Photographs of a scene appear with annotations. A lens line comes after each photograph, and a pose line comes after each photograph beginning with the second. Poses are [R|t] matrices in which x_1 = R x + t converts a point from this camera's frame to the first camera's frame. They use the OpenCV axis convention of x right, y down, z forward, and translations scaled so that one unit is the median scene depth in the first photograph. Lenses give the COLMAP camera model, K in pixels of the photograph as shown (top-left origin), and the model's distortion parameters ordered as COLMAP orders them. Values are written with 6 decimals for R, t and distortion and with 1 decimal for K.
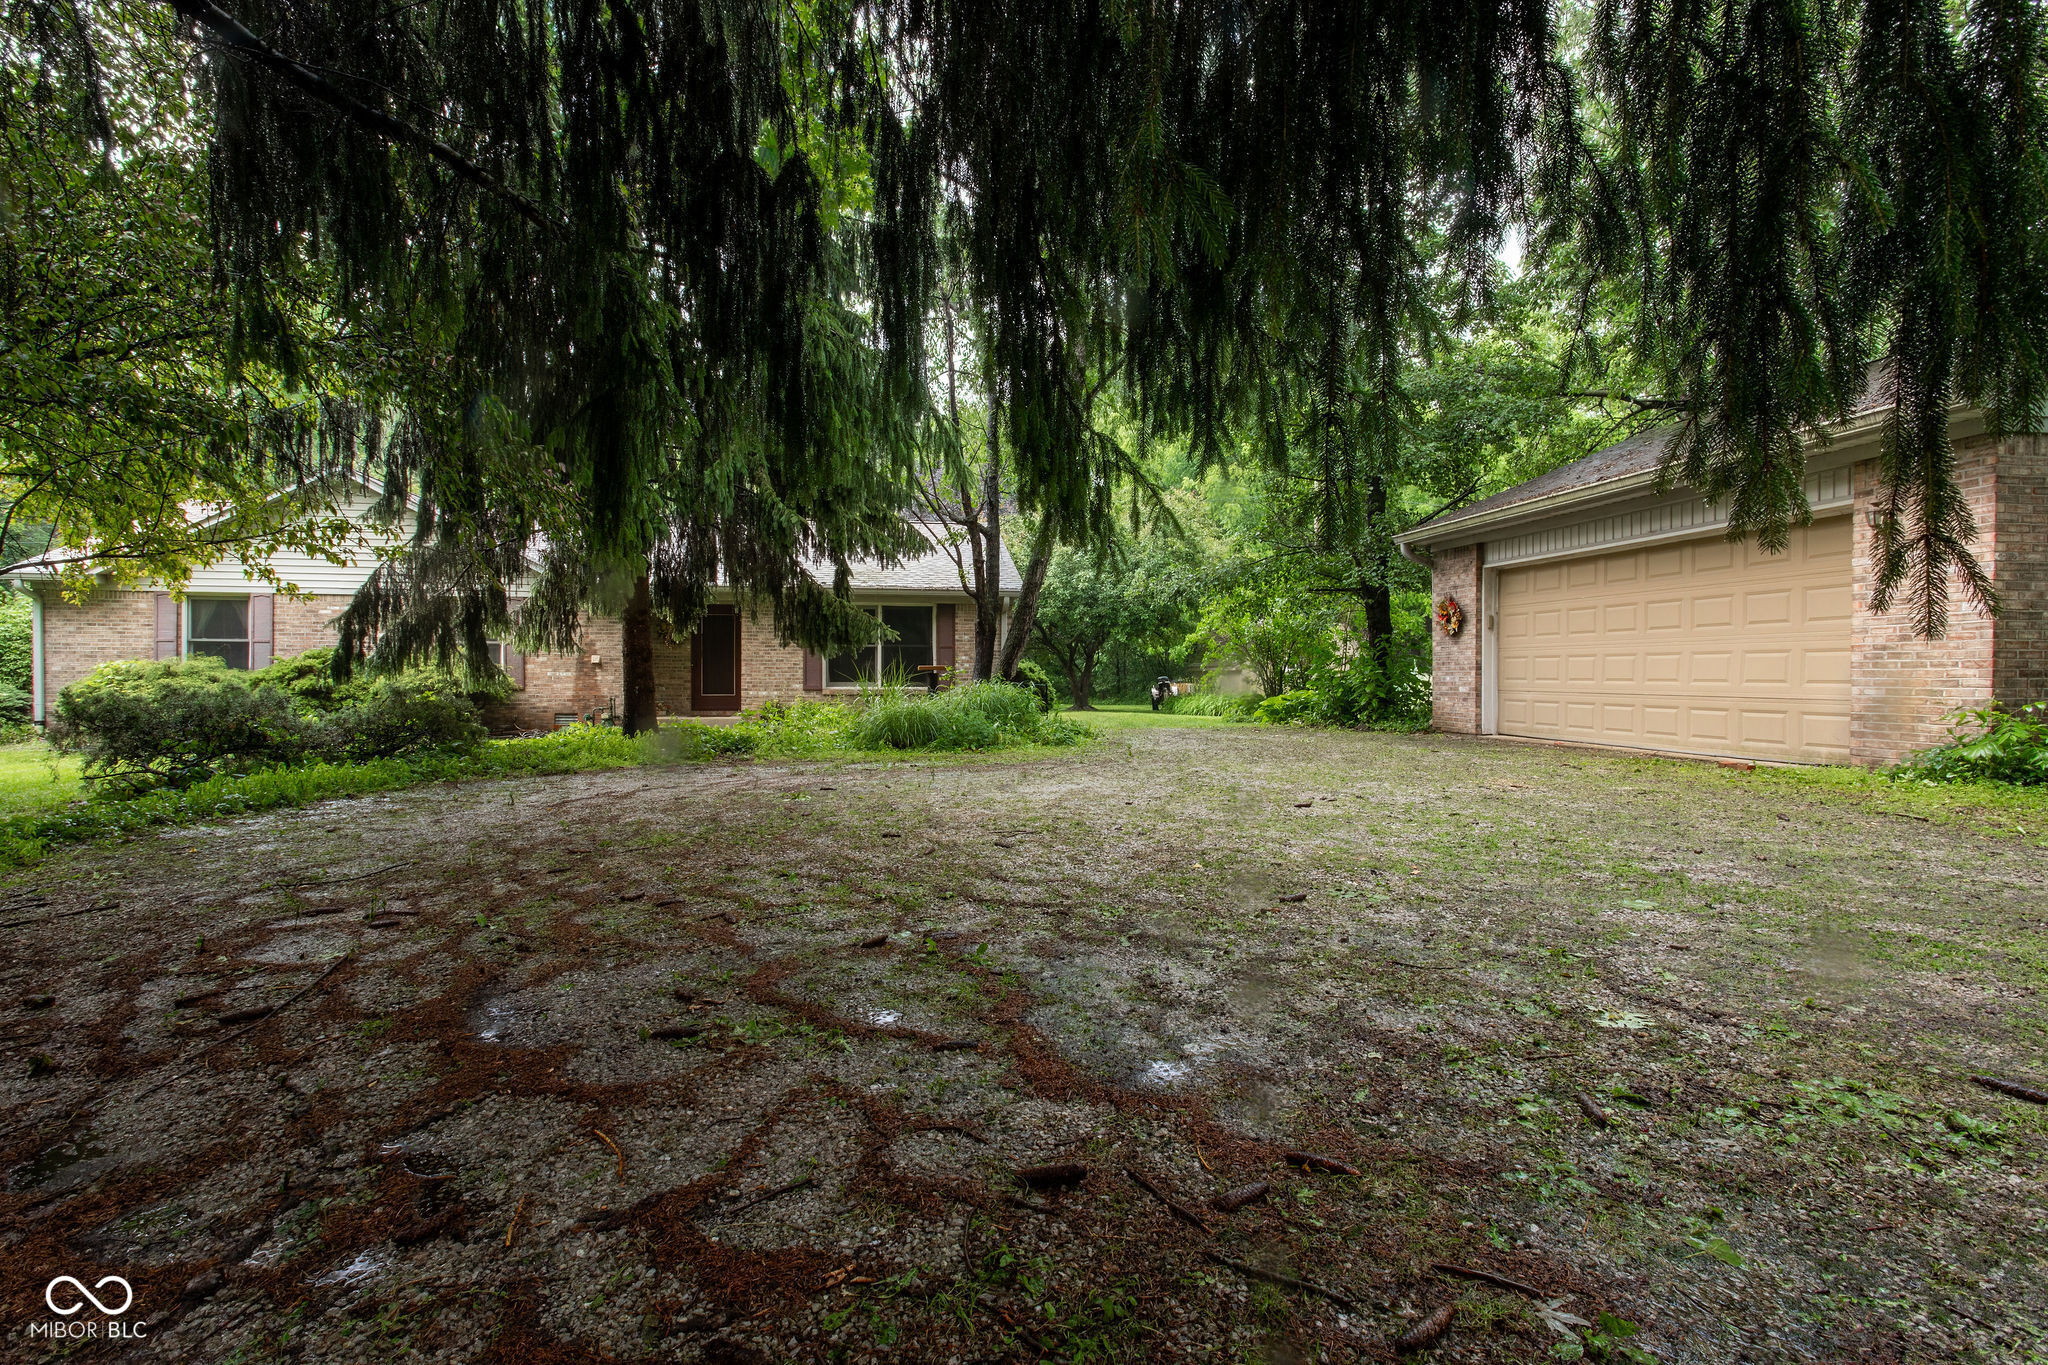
lens RADIAL K [[970.3, 0, 1024.0], [0, 970.3, 682.5], [0, 0, 1]] dist [0.002471, 0.000593]
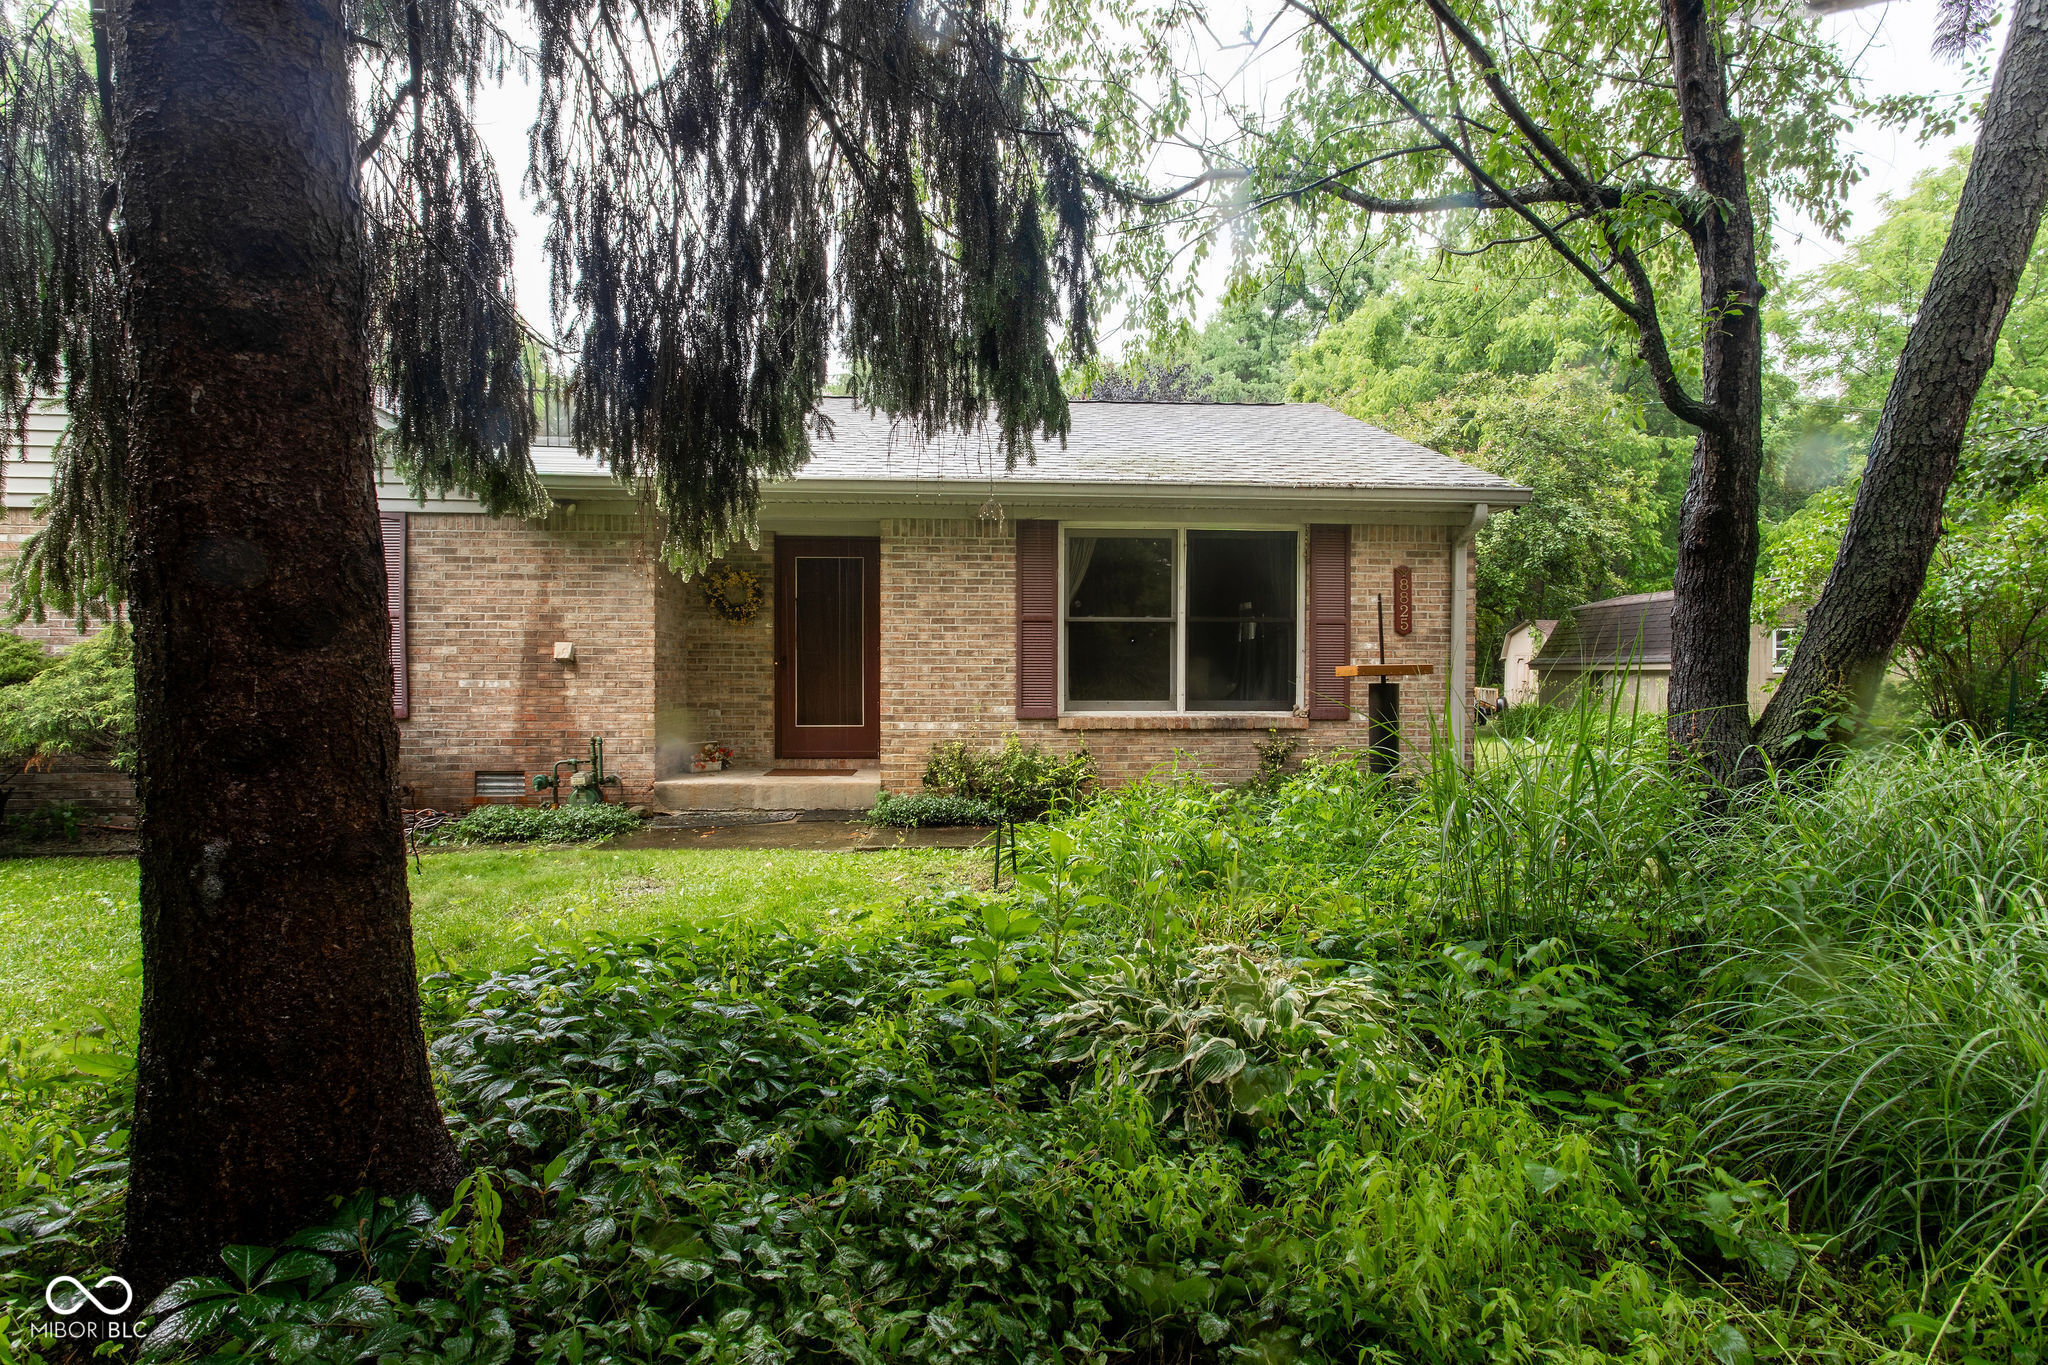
lens RADIAL K [[970.3, 0, 1024.0], [0, 970.3, 682.5], [0, 0, 1]] dist [0.002471, 0.000593]
pose [[0.994230, 0.002143, -0.107248, -0.183993], [-0.001623, 0.999986, 0.004937, -0.011747], [0.107258, -0.004734, 0.994220, 0.581059]]
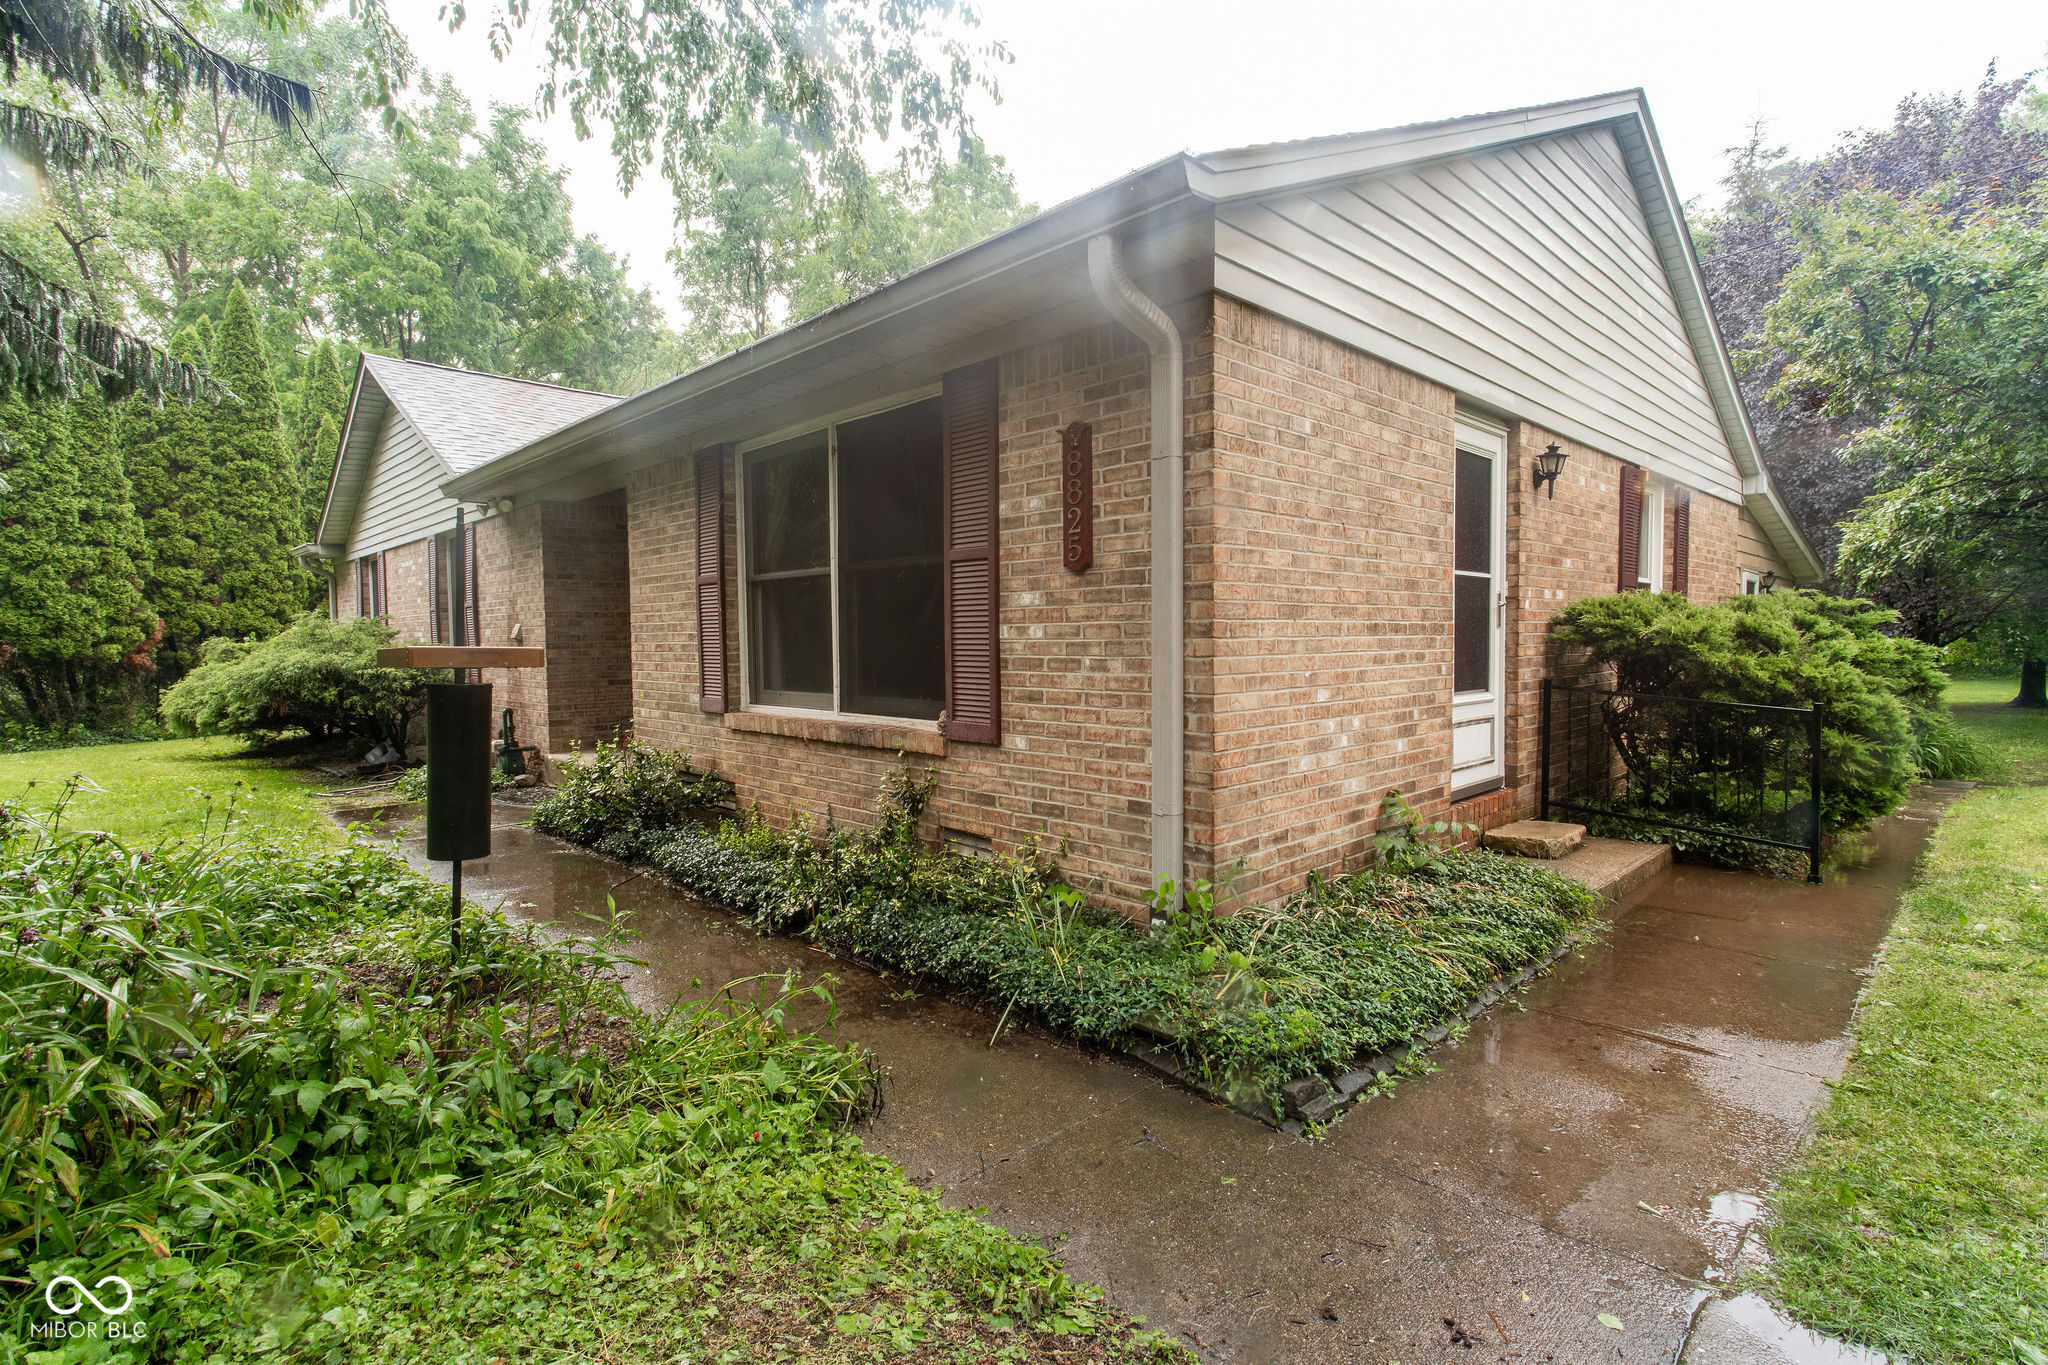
lens RADIAL K [[970.3, 0, 1024.0], [0, 970.3, 682.5], [0, 0, 1]] dist [0.002471, 0.000593]
pose [[0.574512, 0.031584, -0.817887, 0.125334], [0.004326, 0.999124, 0.041621, -0.017160], [0.818485, -0.027450, 0.573872, 0.936845]]
